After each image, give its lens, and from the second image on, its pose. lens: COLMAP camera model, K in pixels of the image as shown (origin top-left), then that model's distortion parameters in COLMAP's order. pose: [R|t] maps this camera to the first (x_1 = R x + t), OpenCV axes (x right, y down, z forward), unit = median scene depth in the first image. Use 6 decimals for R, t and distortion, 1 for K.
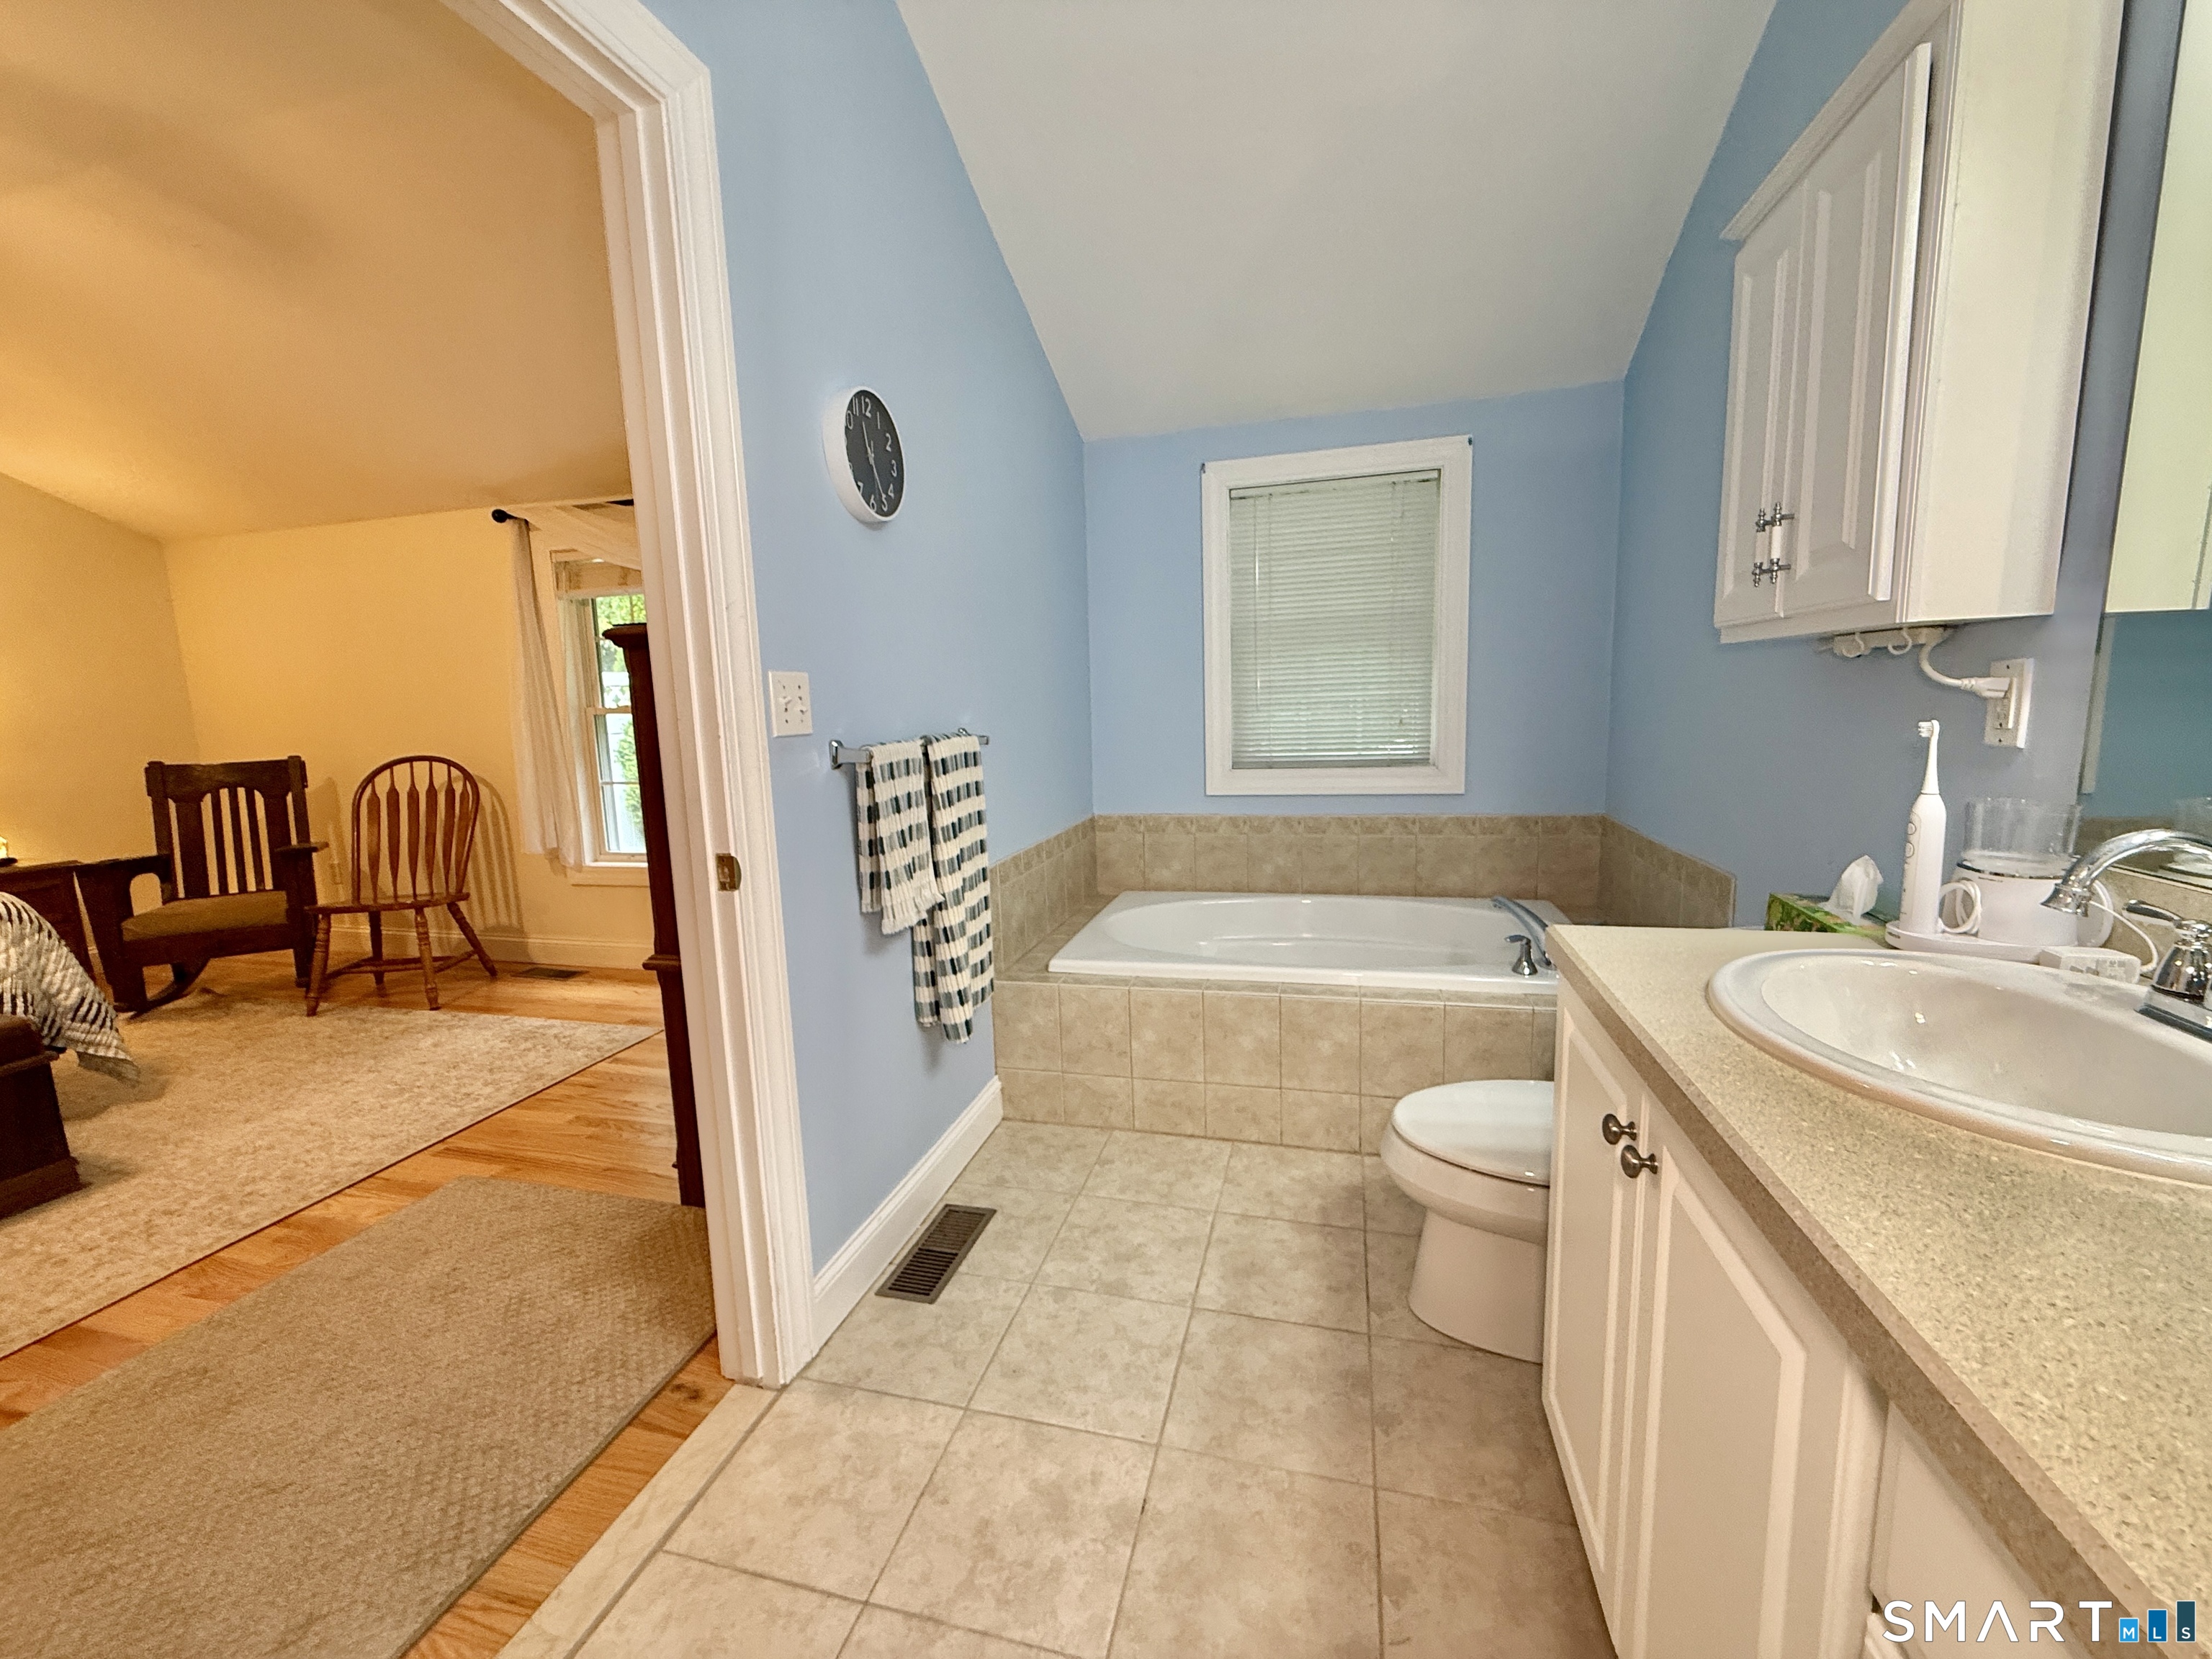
lens RADIAL K [[878.6, 0, 1106.5], [0, 878.6, 824.0], [0, 0, 1]] dist [0.000084, 0.000173]
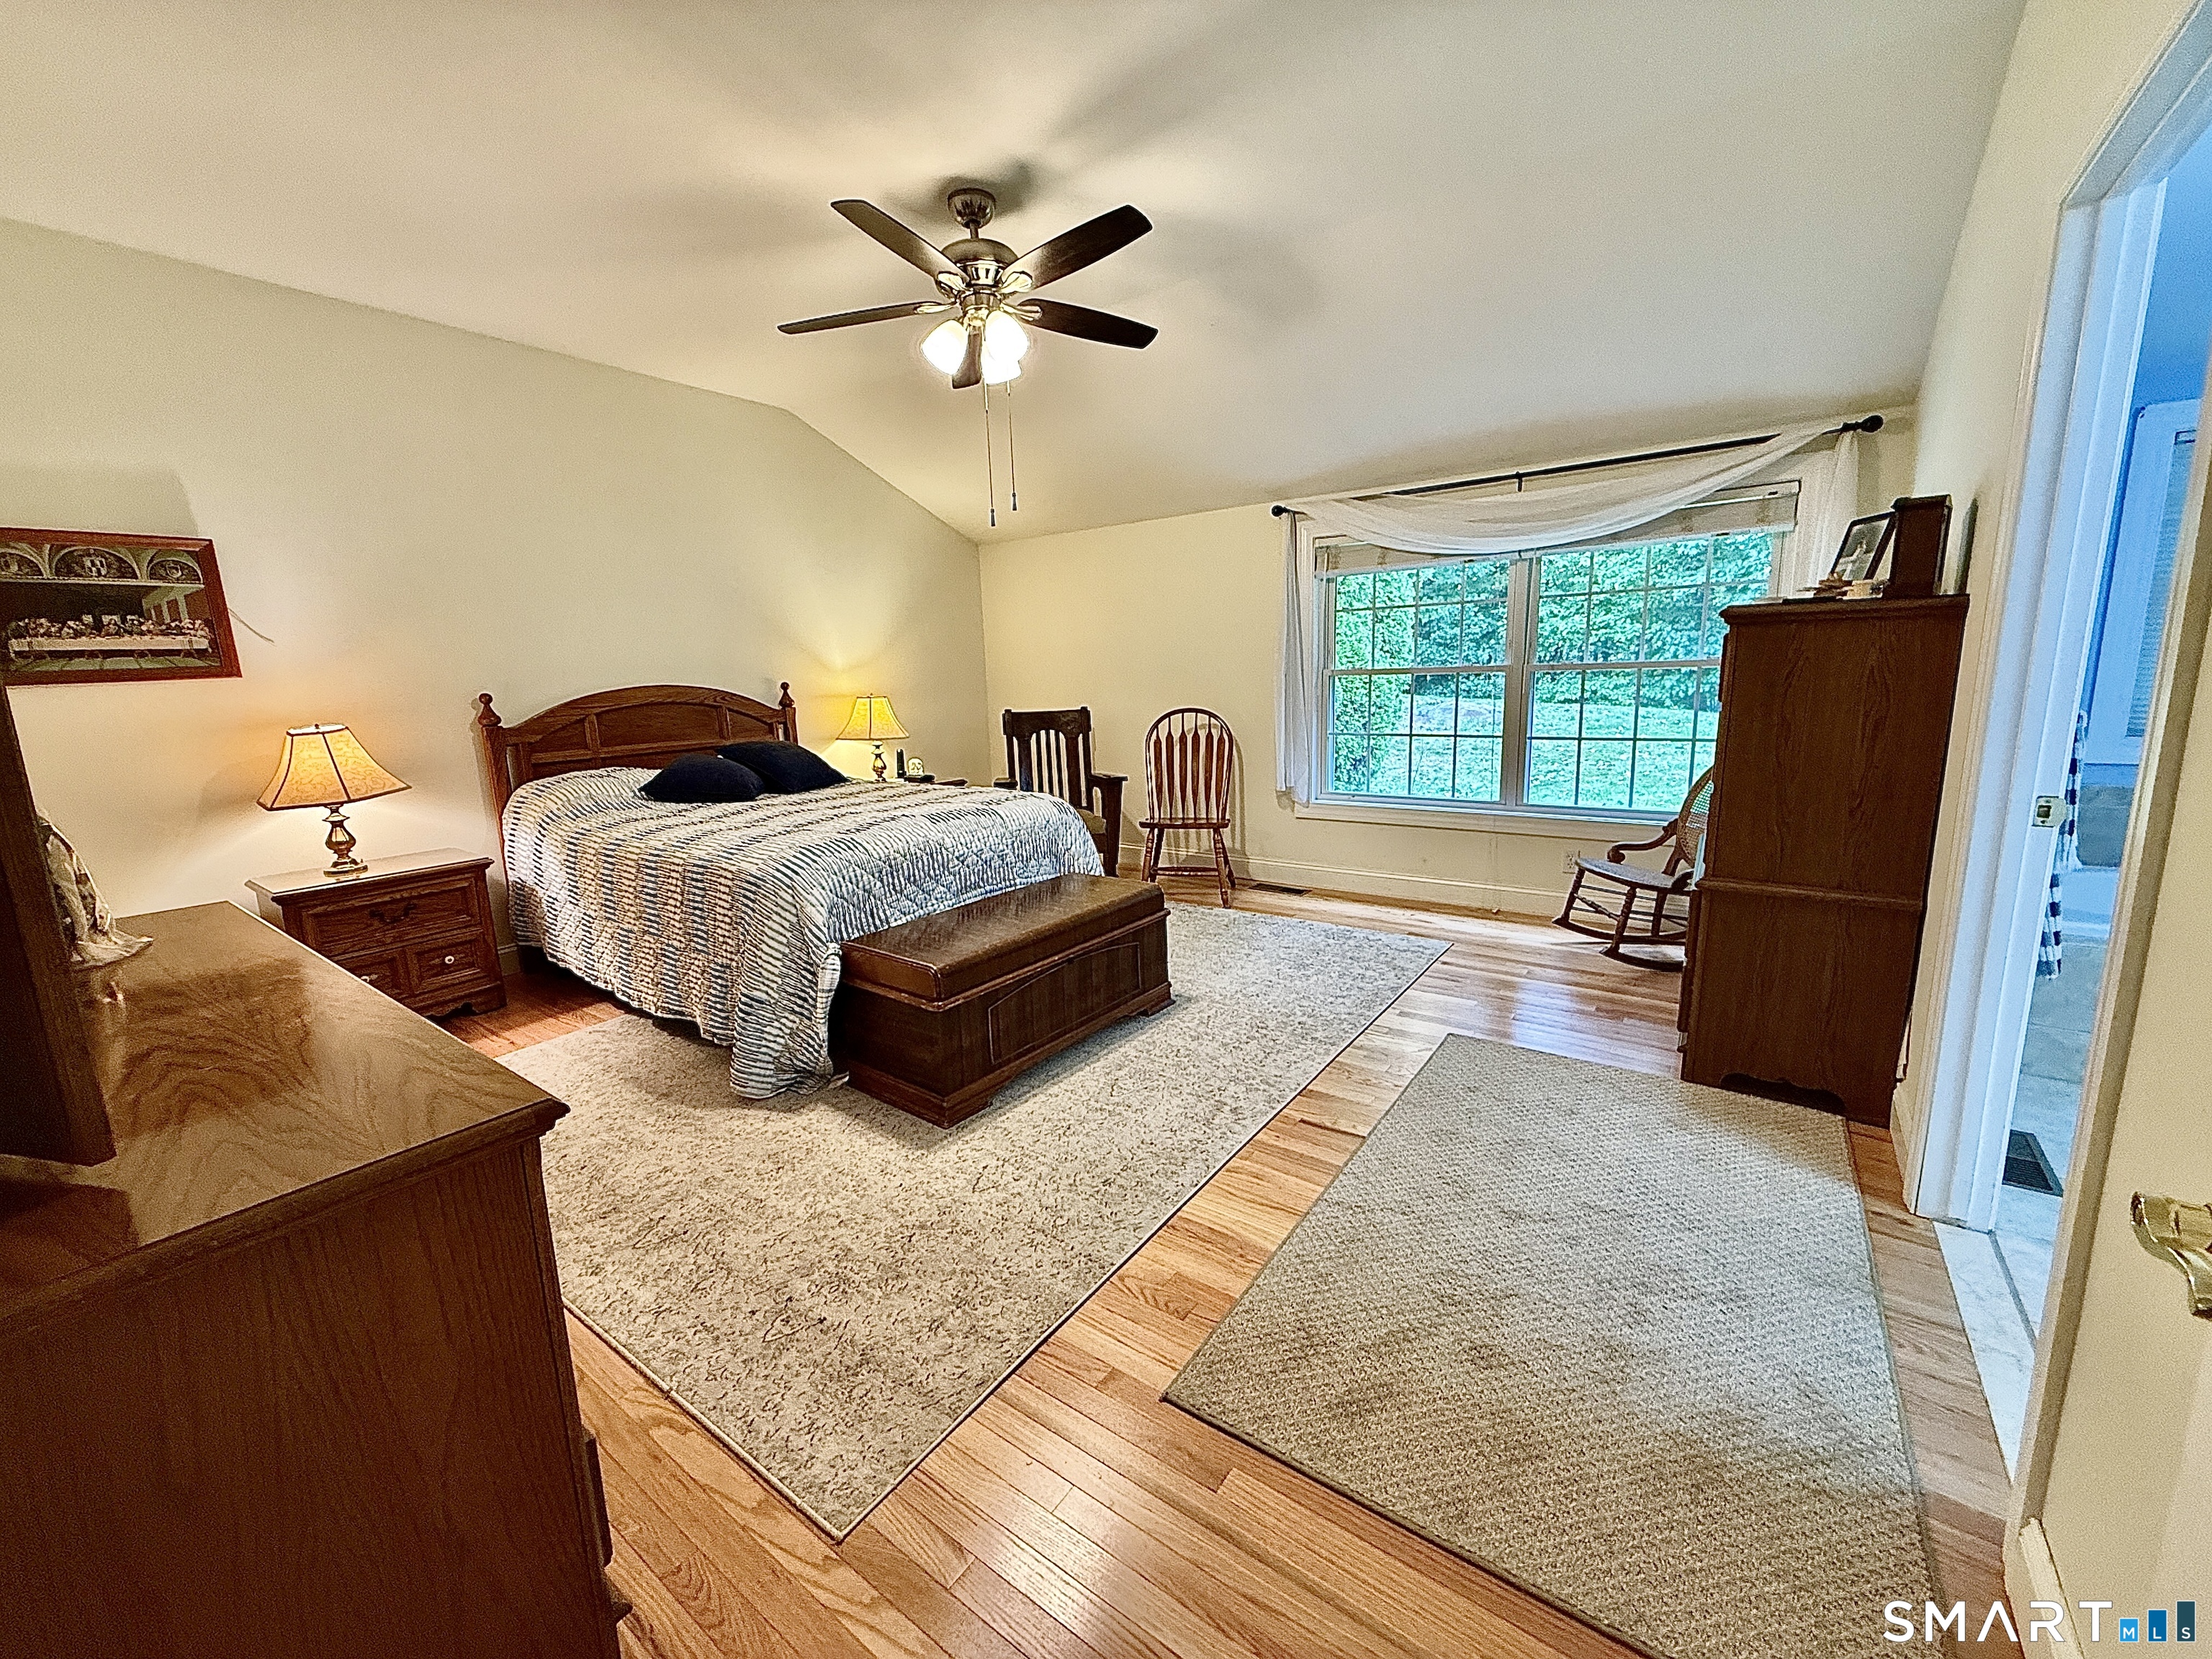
lens RADIAL K [[878.6, 0, 1112.0], [0, 878.6, 828.4], [0, 0, 1]] dist [0.000084, 0.000173]
pose [[0.937326, 0.066858, -0.341979, -0.454614], [-0.049122, 0.996973, 0.060273, 0.024827], [0.344973, -0.039697, 0.937773, -0.226799]]
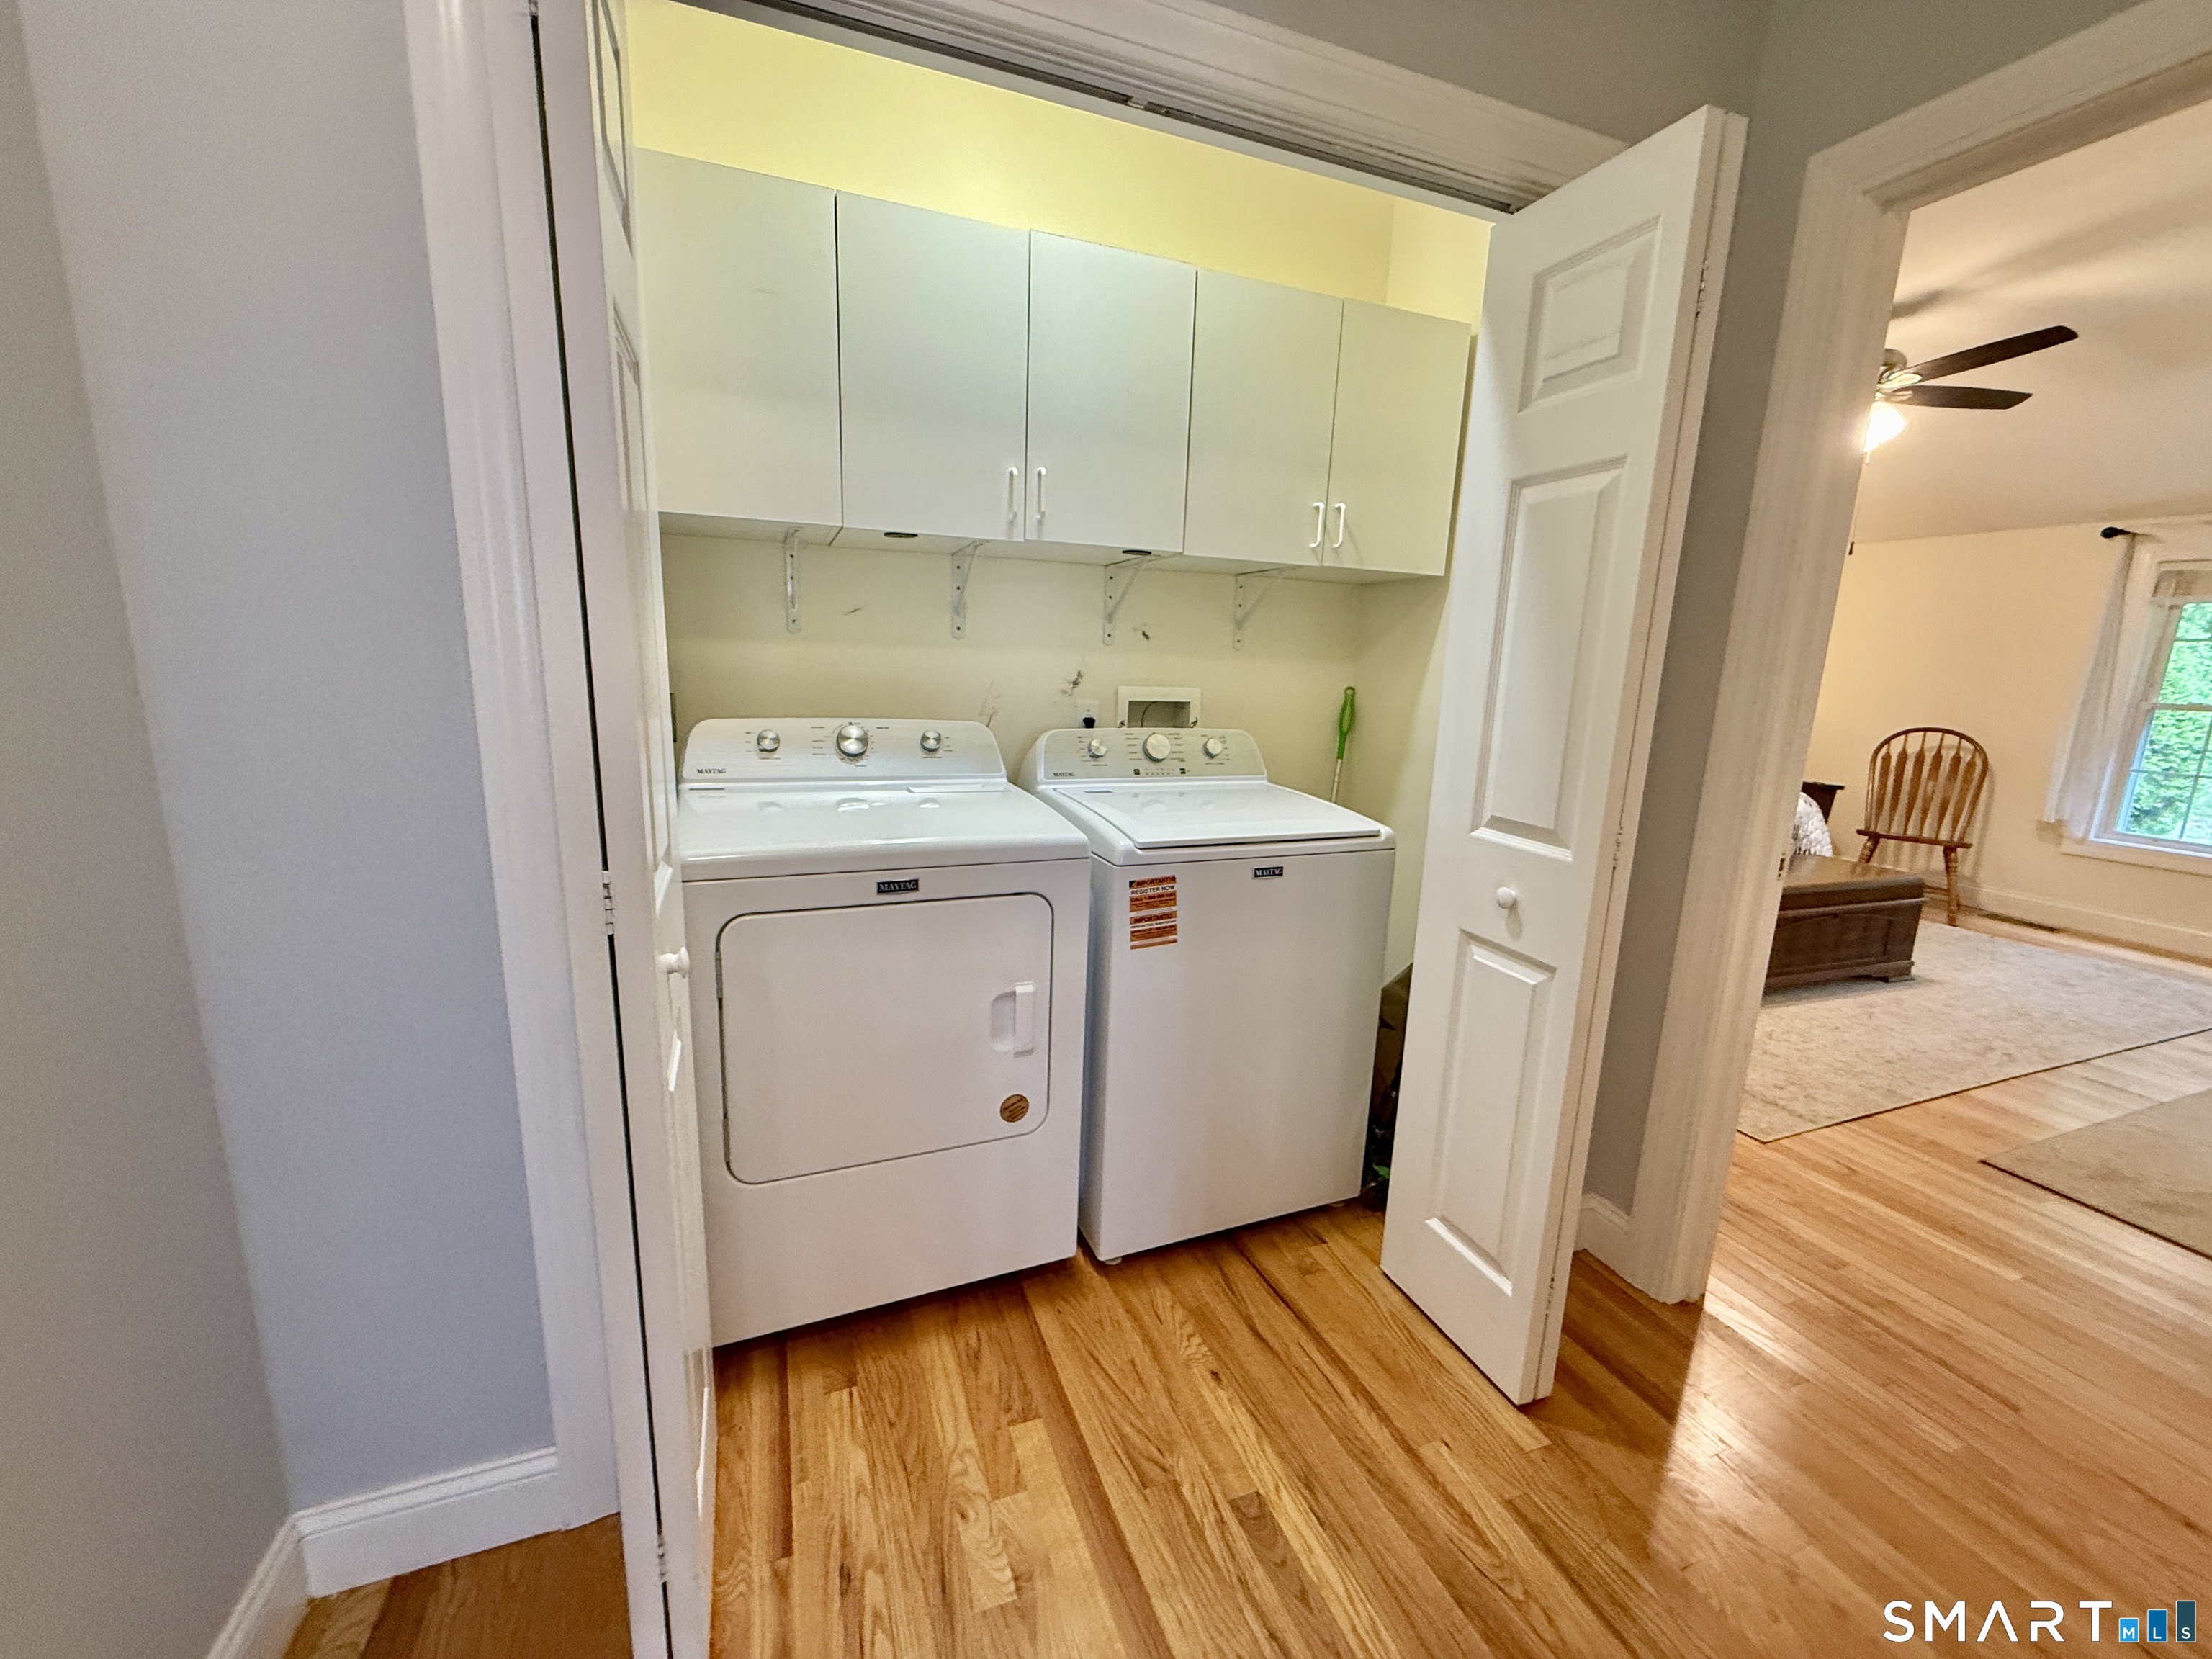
lens RADIAL K [[878.6, 0, 1108.4], [0, 878.6, 830.0], [0, 0, 1]] dist [0.000084, 0.000173]
pose [[0.592554, 0.211205, -0.777349, -0.482857], [-0.165580, 0.976344, 0.139055, 0.089633], [0.788329, 0.046316, 0.613508, -0.724899]]
